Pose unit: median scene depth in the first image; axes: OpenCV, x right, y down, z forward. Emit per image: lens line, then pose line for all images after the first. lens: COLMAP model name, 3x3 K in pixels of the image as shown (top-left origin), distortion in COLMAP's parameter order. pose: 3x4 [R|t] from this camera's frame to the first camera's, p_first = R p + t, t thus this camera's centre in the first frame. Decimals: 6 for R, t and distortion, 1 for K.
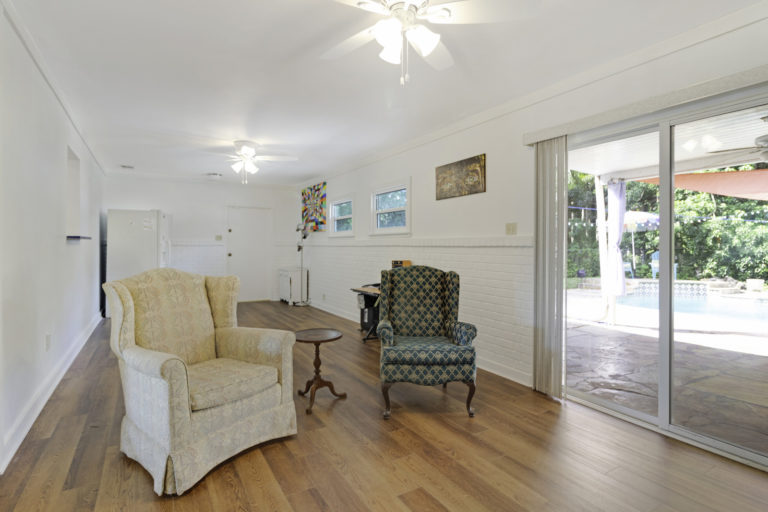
lens RADIAL K [[397.1, 0, 384.2], [0, 397.1, 253.2], [0, 0, 1]] dist [0.002477, -0.000112]
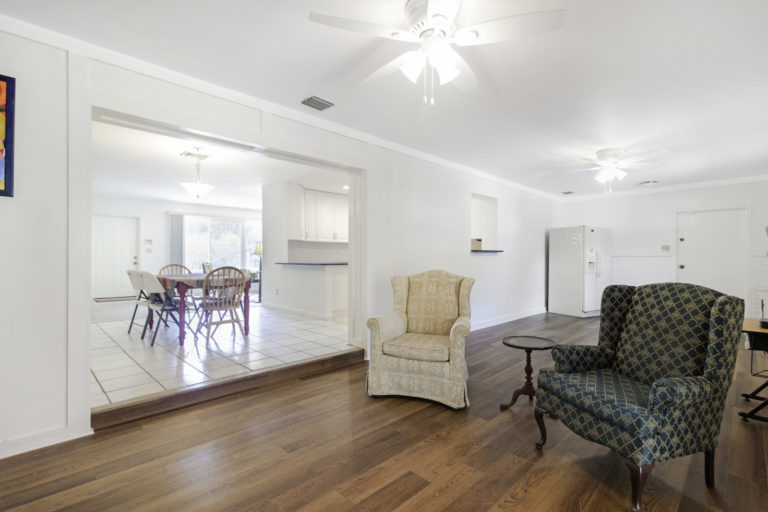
lens RADIAL K [[360.3, 0, 384.0], [0, 360.3, 254.1], [0, 0, 1]] dist [0.001489, 0.000163]
pose [[0.206438, -0.011200, -0.978396, 0.620854], [-0.018169, 0.999718, -0.015278, 0.000085], [0.978291, 0.020931, 0.206176, 0.412756]]
